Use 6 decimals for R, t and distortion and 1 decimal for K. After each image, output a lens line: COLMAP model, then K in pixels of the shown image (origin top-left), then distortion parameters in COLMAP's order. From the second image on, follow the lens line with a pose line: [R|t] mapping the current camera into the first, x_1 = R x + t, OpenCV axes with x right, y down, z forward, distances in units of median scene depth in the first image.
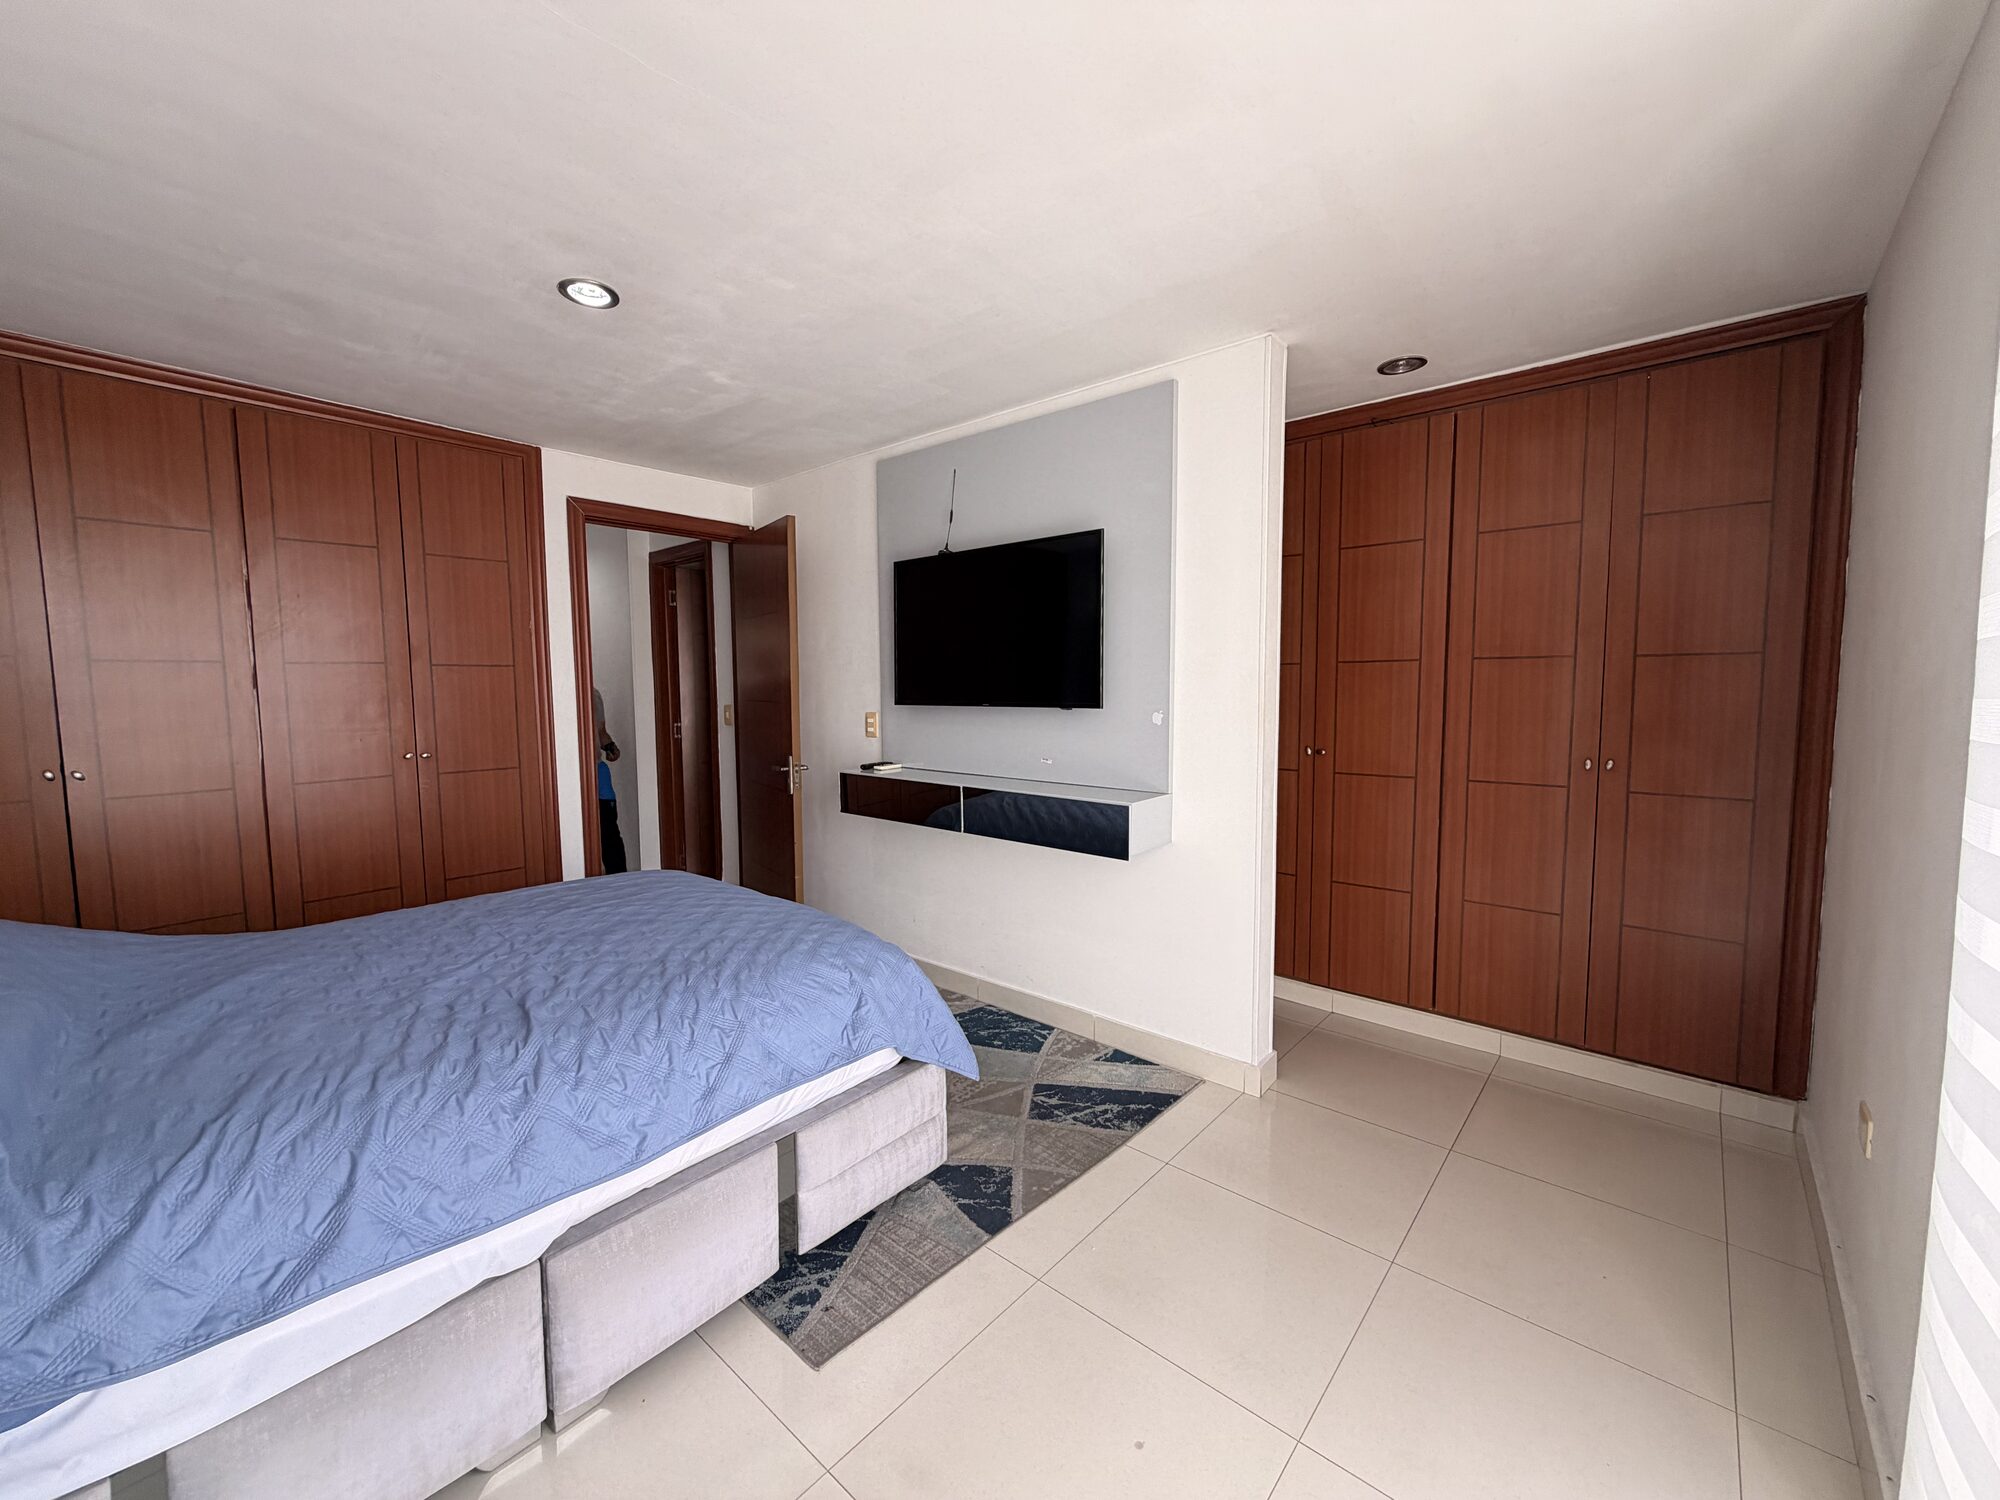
lens RADIAL K [[799.0, 0, 992.3], [0, 799.0, 747.0], [0, 0, 1]] dist [-0.000285, 0.000393]
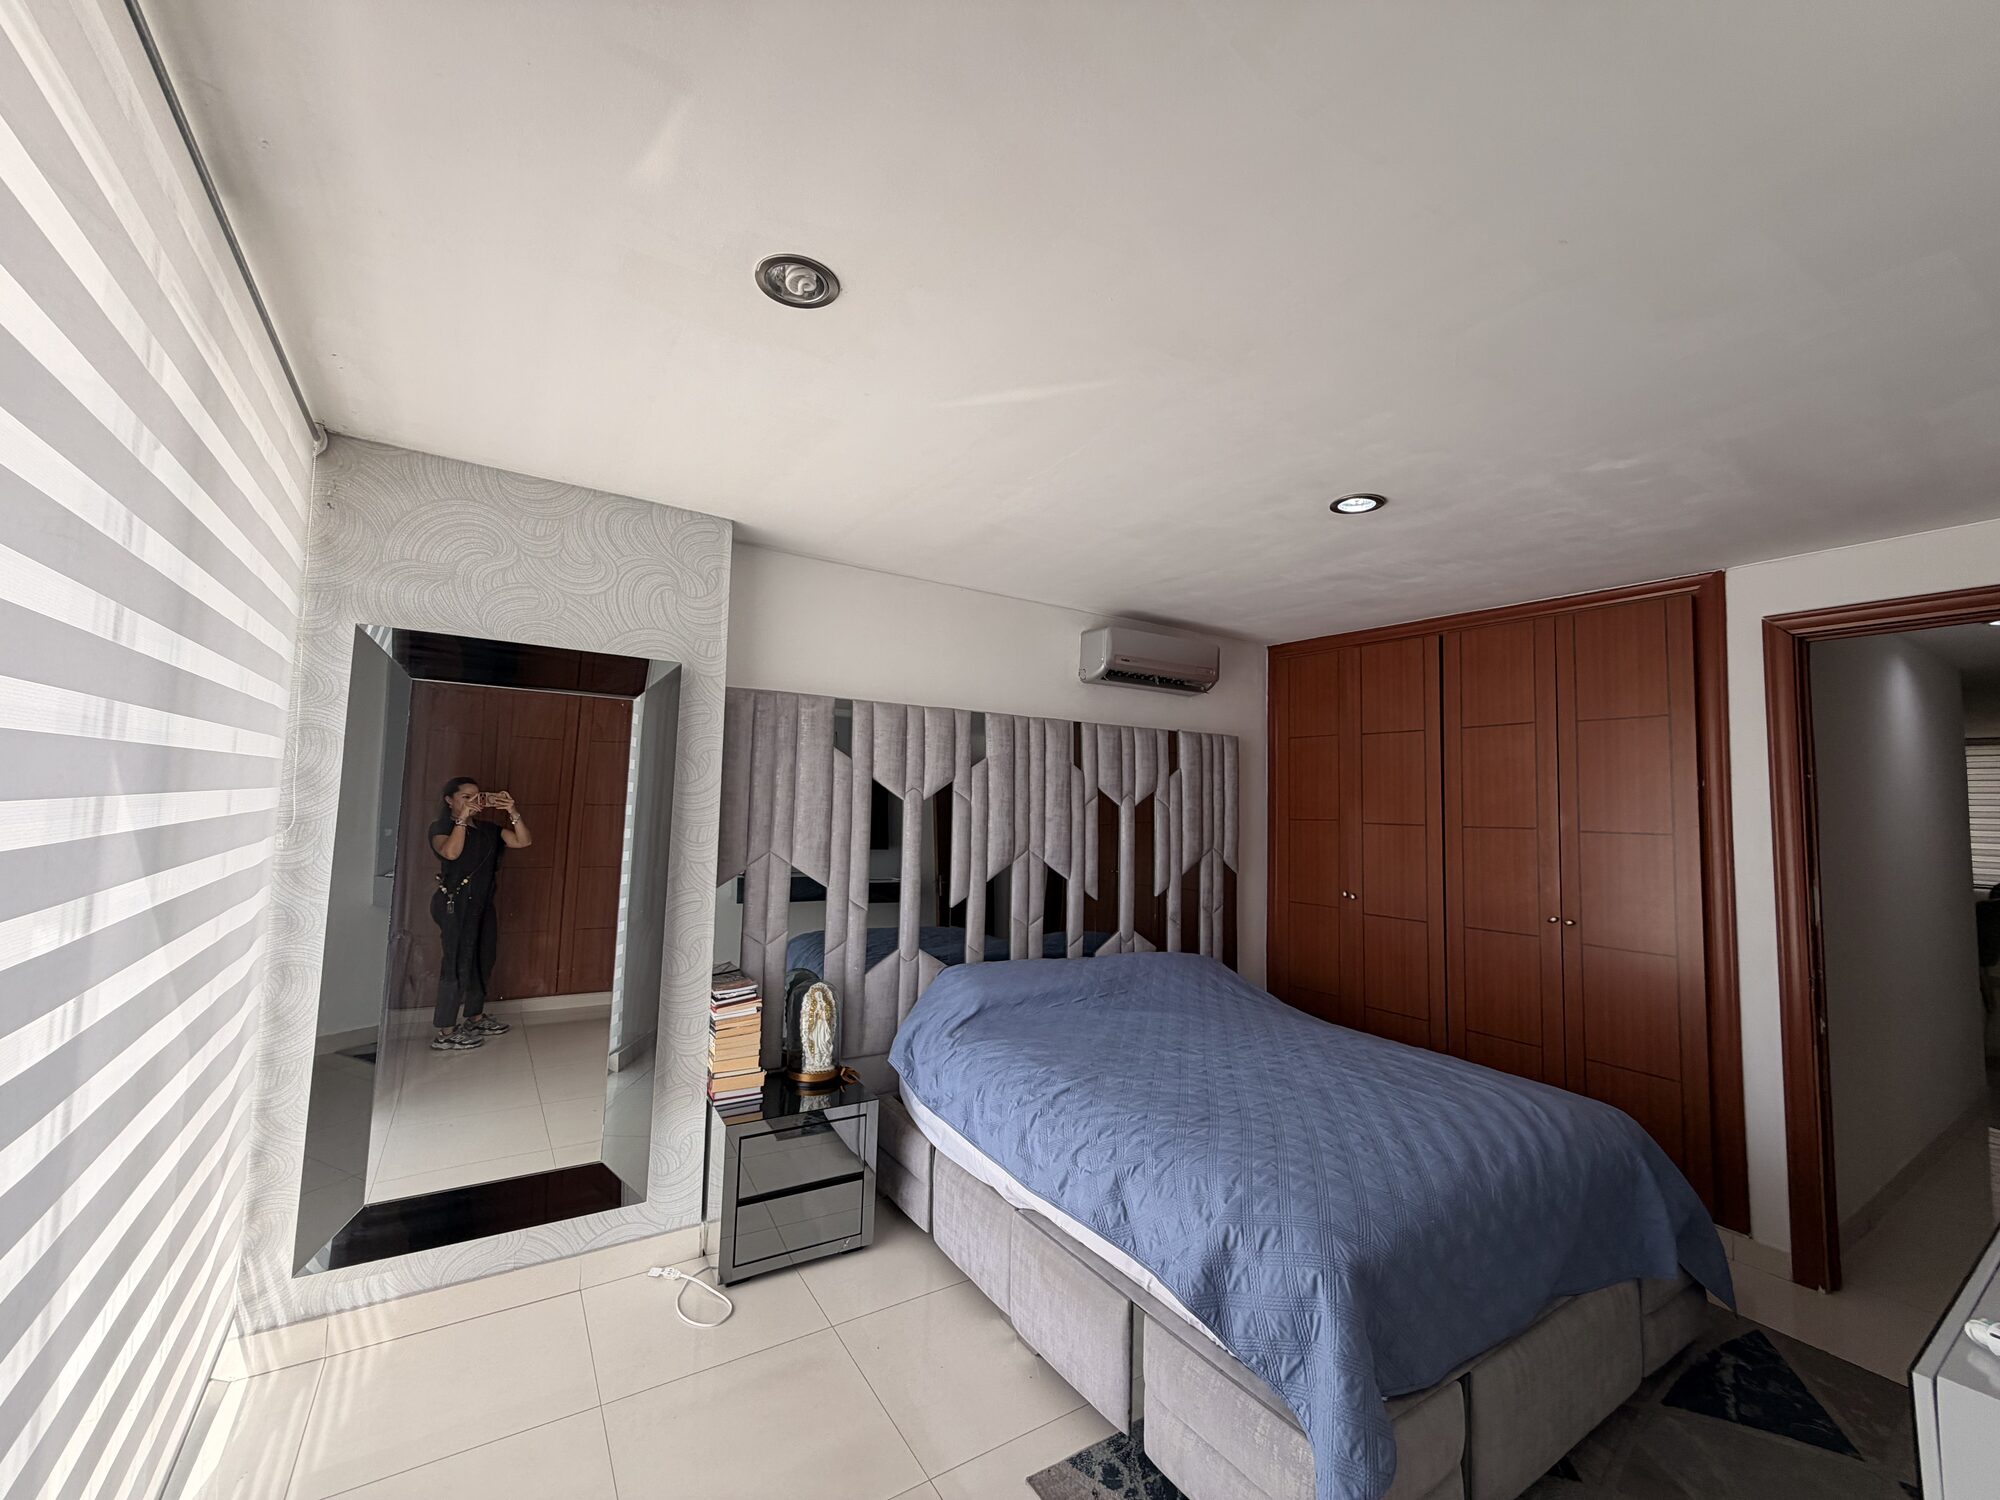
lens RADIAL K [[799.0, 0, 992.3], [0, 799.0, 747.0], [0, 0, 1]] dist [-0.000285, 0.000393]
pose [[-0.285743, -0.072212, -0.955582, 0.705432], [-0.101694, 0.993811, -0.044692, -0.136483], [0.952895, 0.084406, -0.291318, 0.905668]]
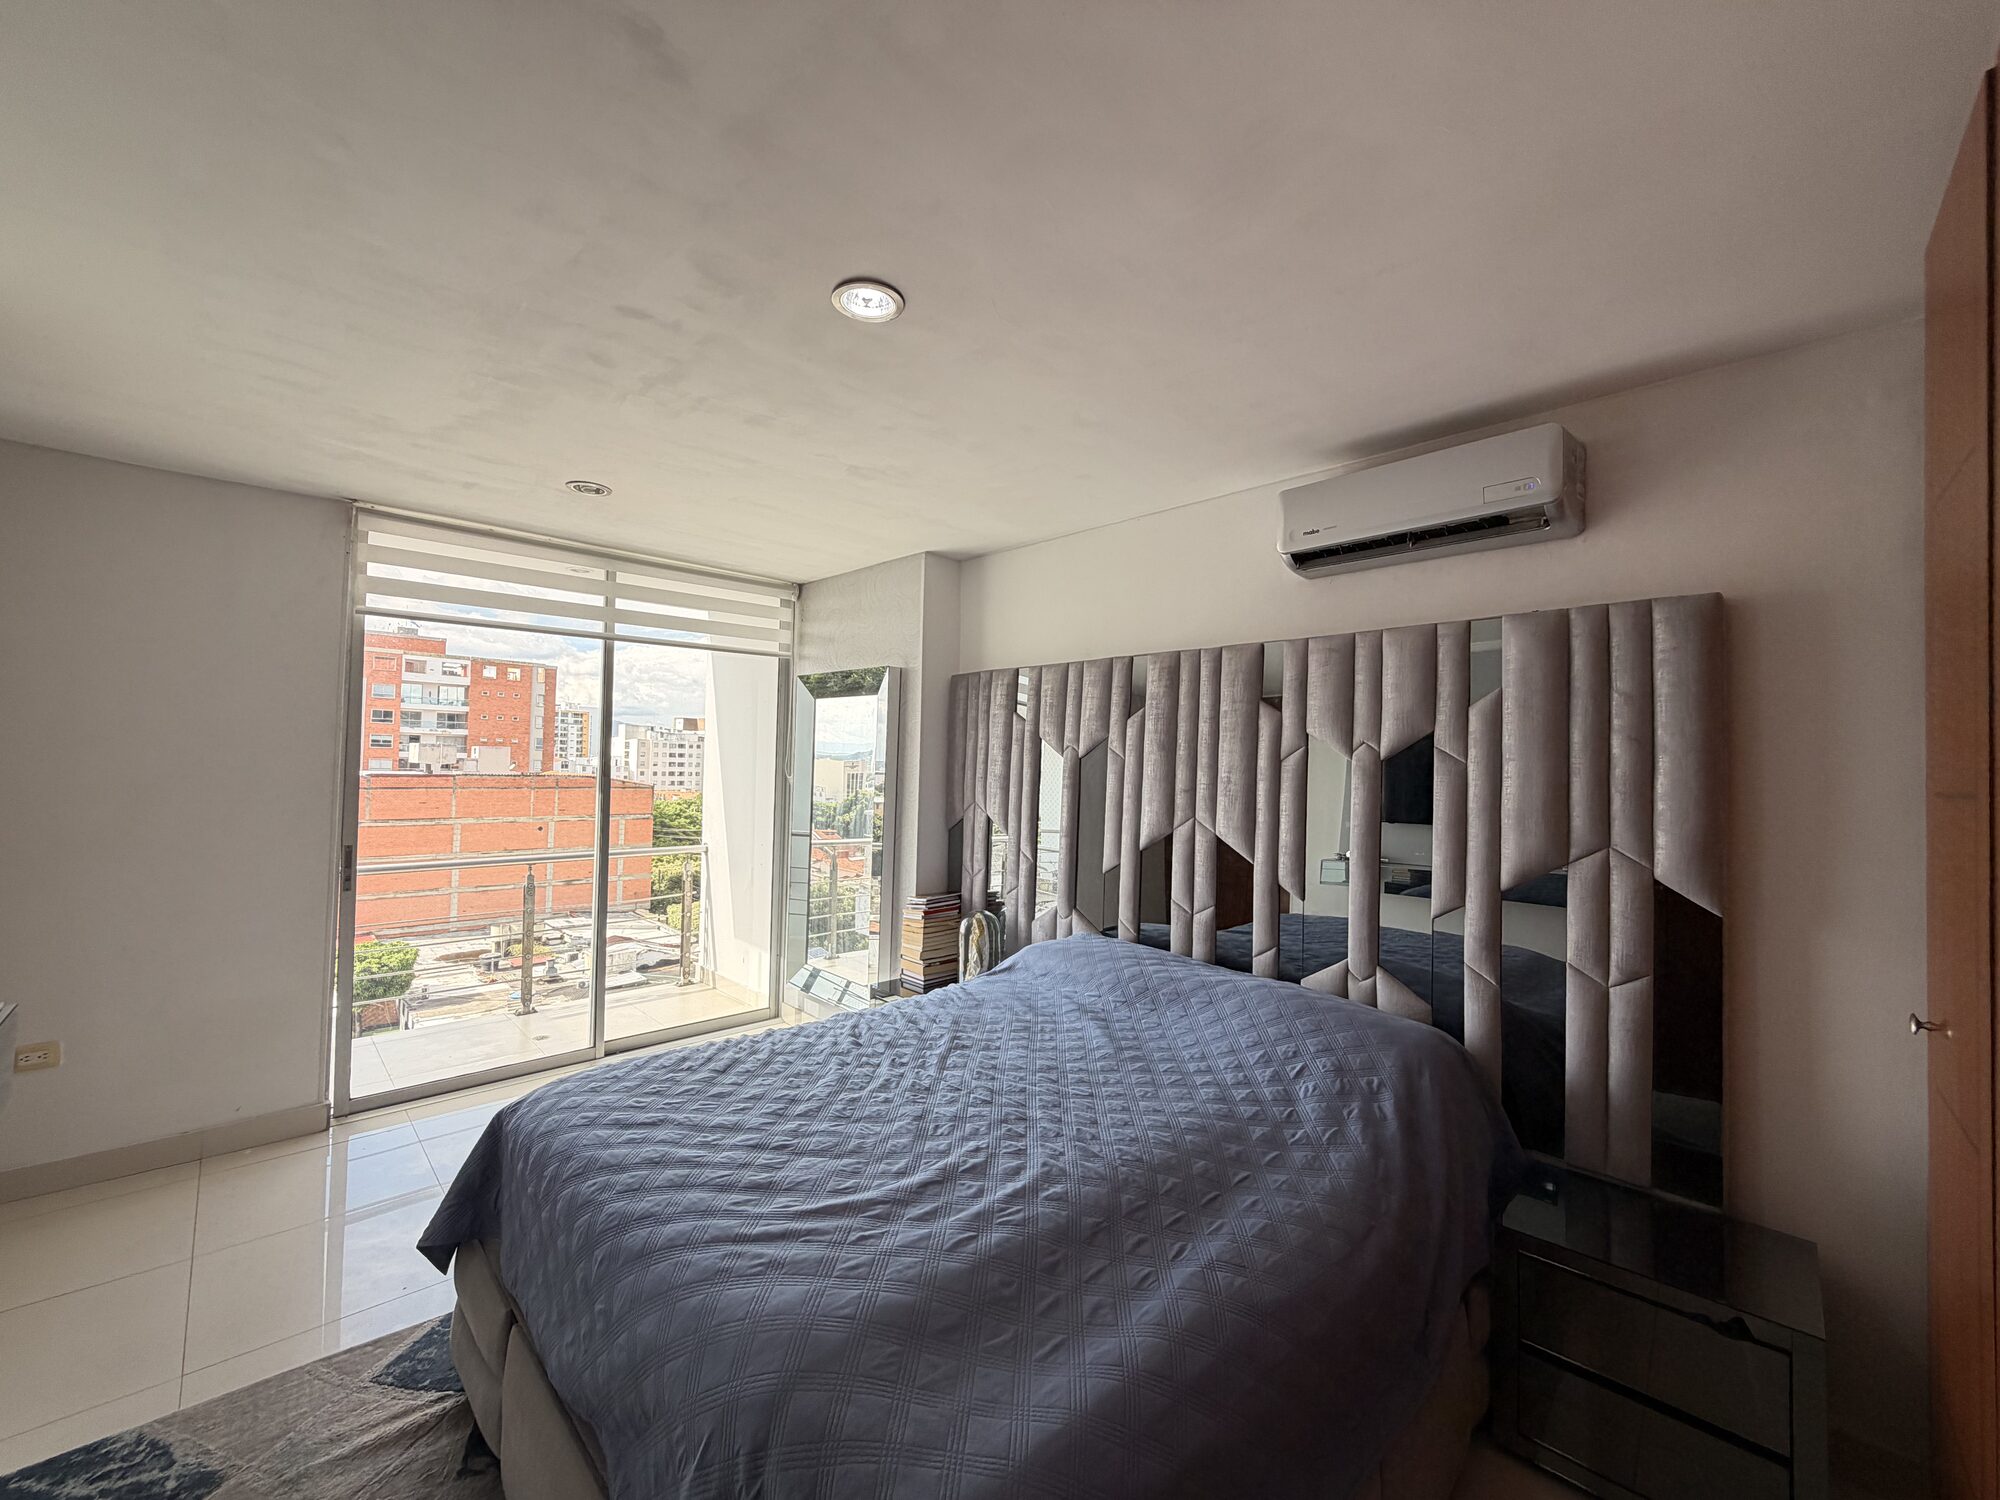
lens RADIAL K [[799.0, 0, 992.3], [0, 799.0, 747.0], [0, 0, 1]] dist [-0.000285, 0.000393]
pose [[-0.995727, -0.016704, 0.090820, -0.730078], [-0.011678, 0.998385, 0.055593, -0.192315], [-0.091602, 0.054295, -0.994314, 1.852577]]
